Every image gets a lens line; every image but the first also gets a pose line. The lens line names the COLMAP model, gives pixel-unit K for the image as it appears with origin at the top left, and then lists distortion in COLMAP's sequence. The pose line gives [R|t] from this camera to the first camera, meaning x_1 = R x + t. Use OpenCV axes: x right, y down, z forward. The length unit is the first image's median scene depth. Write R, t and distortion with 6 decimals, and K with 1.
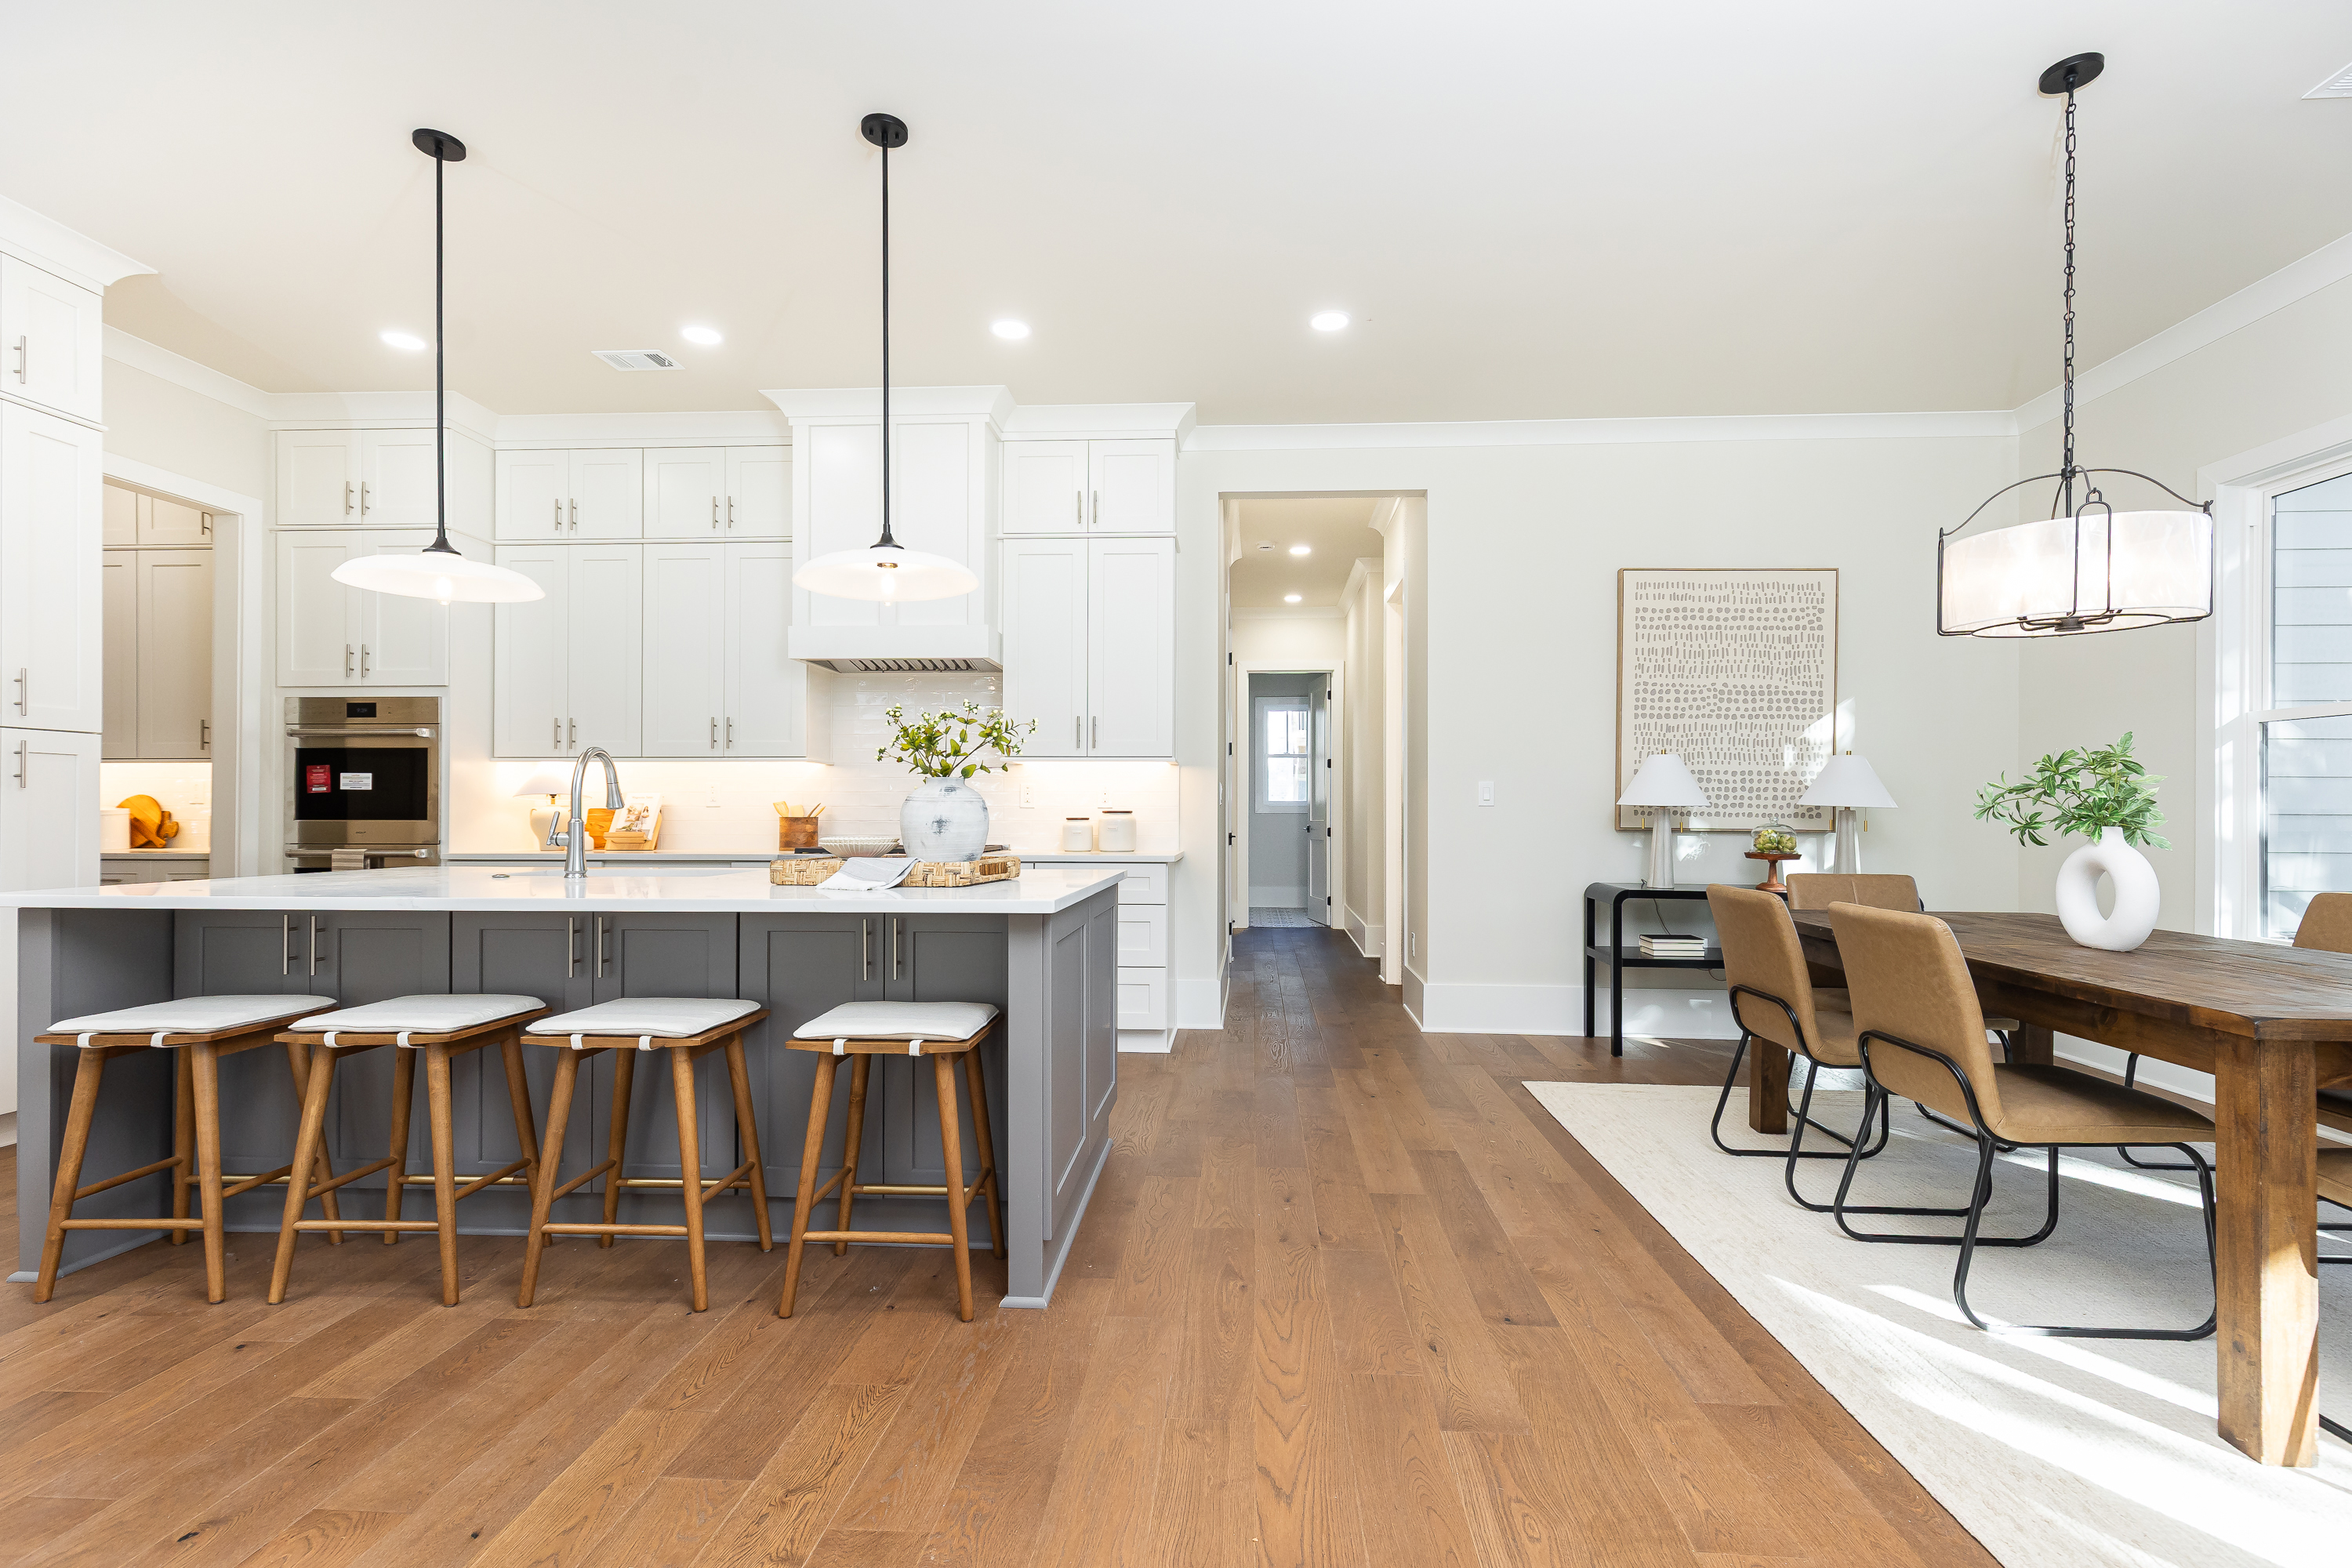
lens RADIAL K [[1084.4, 0, 1182.7], [0, 1084.4, 806.8], [0, 0, 1]] dist [0.003074, 0.001463]
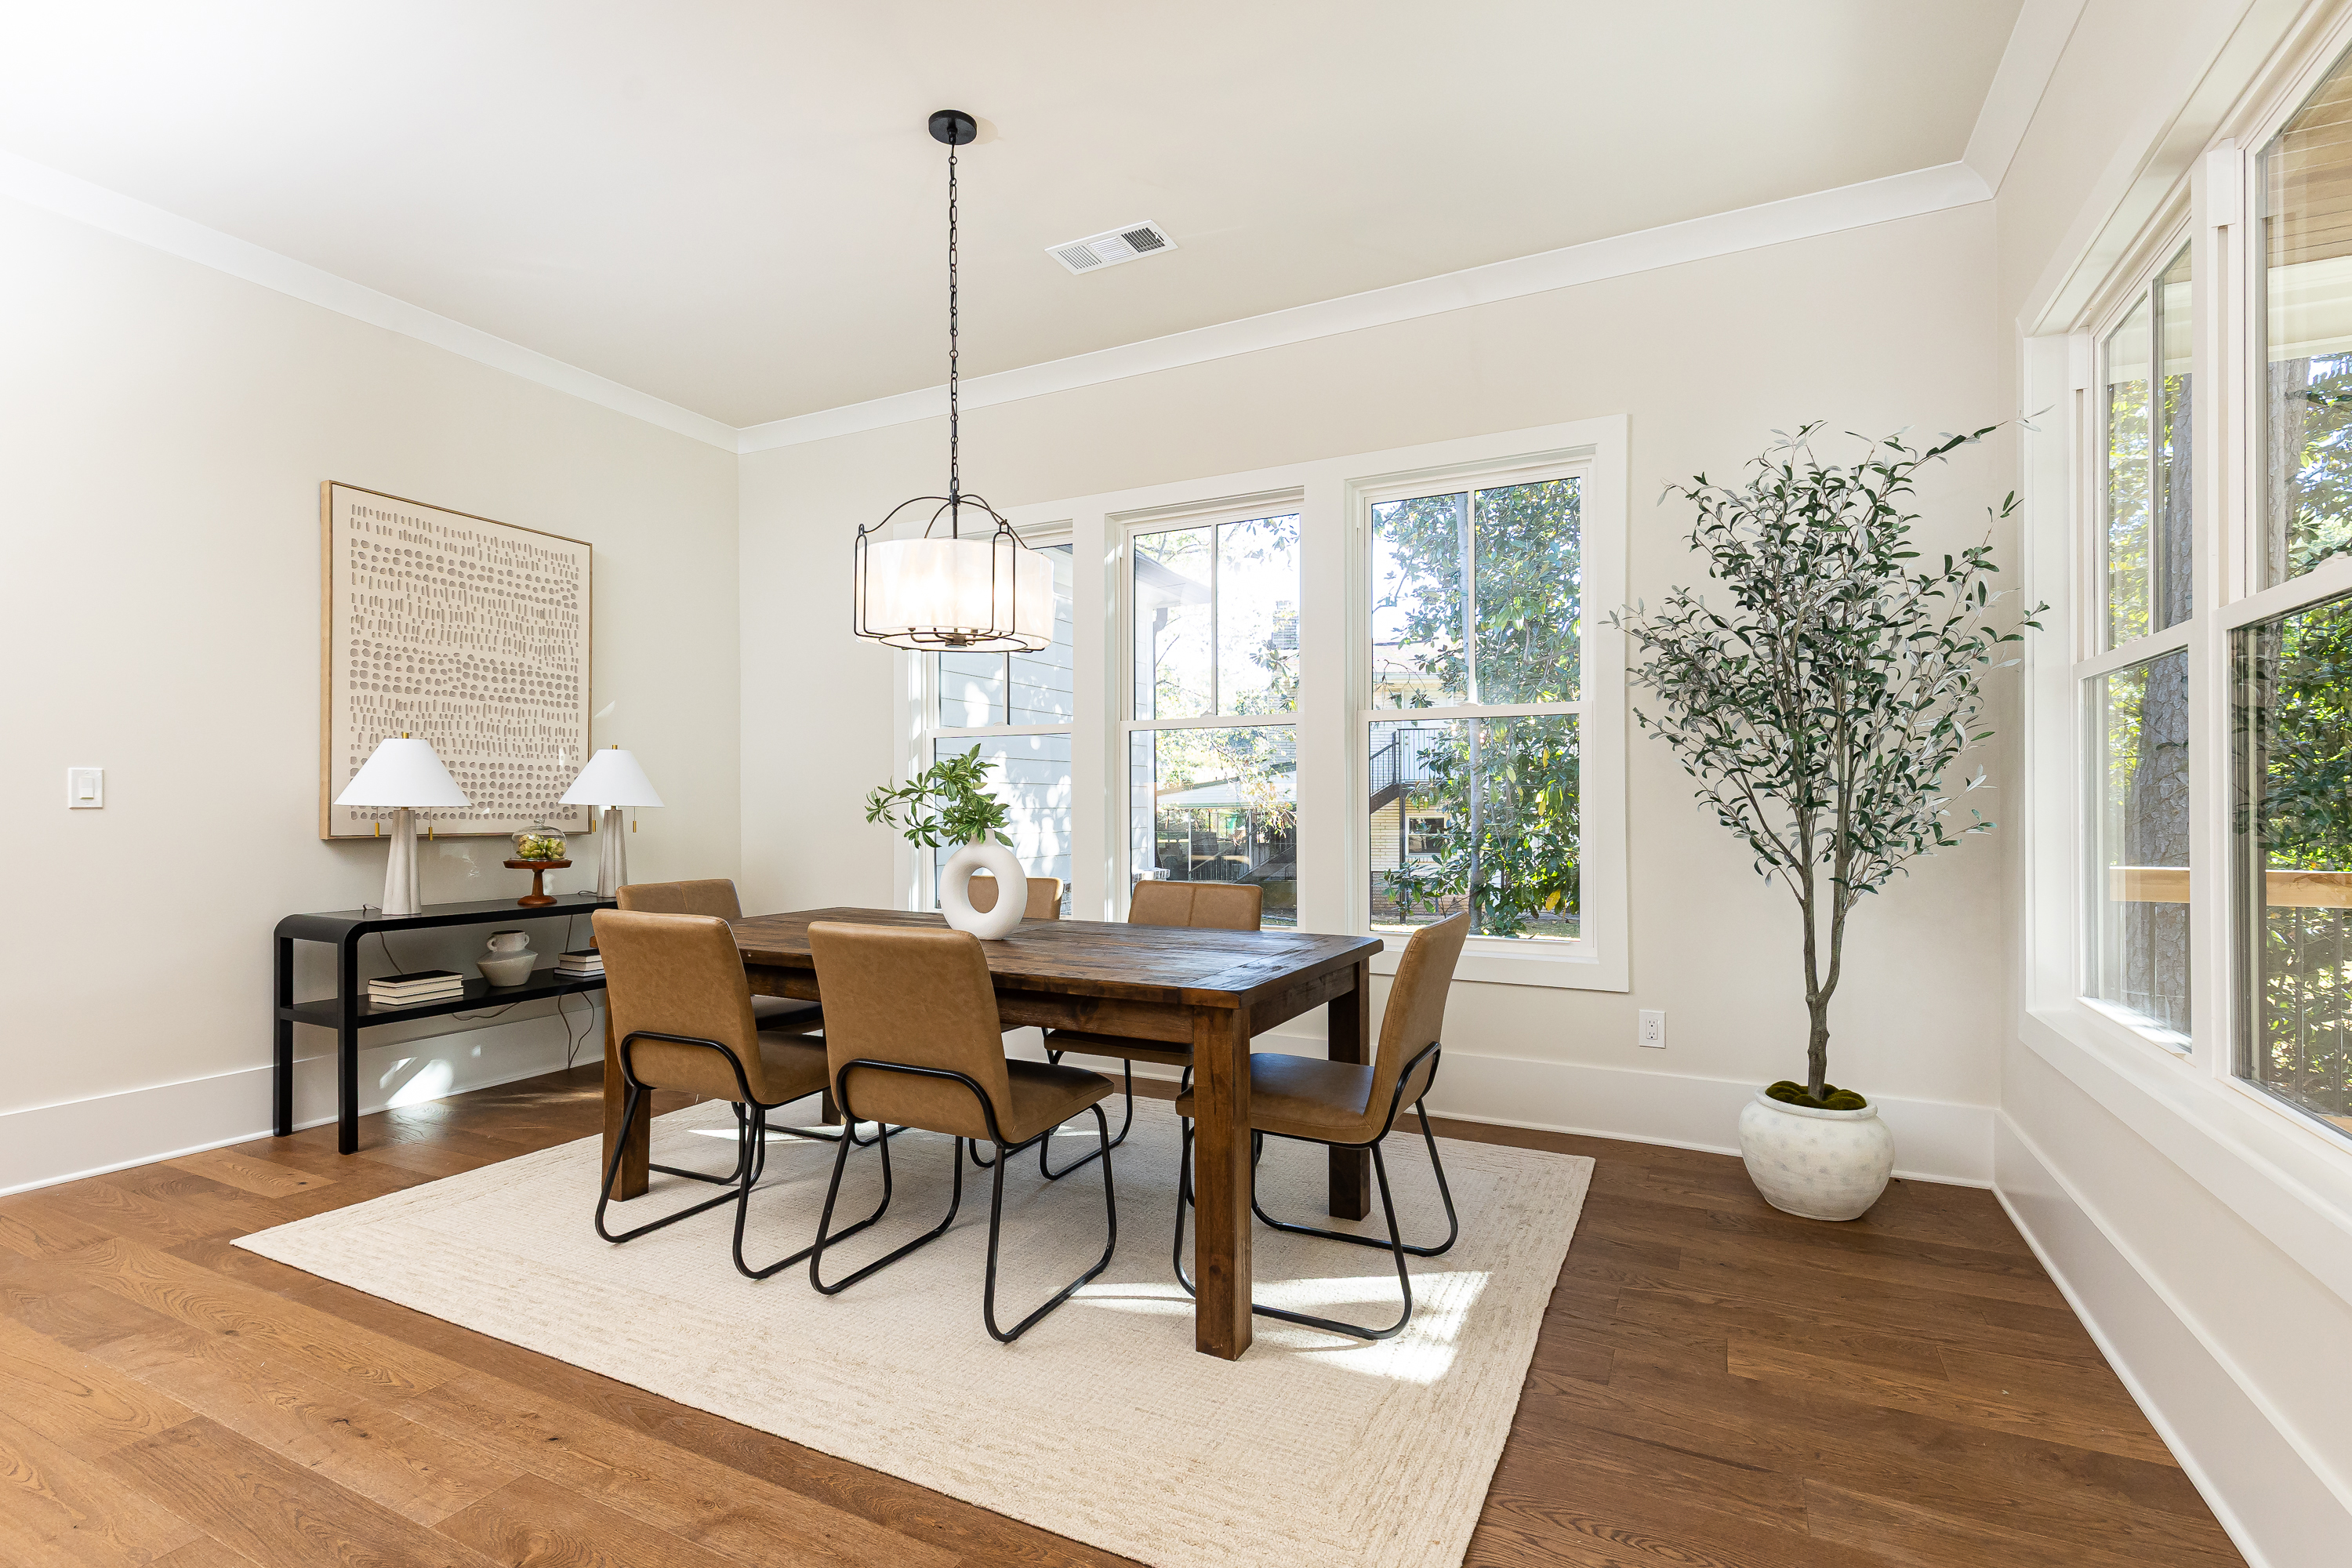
lens RADIAL K [[1084.4, 0, 1153.3], [0, 1084.4, 811.8], [0, 0, 1]] dist [0.003074, 0.001463]
pose [[0.394886, -0.011583, 0.918657, -0.051299], [-0.000550, 0.999917, 0.012844, -0.007171], [-0.918730, -0.005577, 0.394847, 0.213947]]
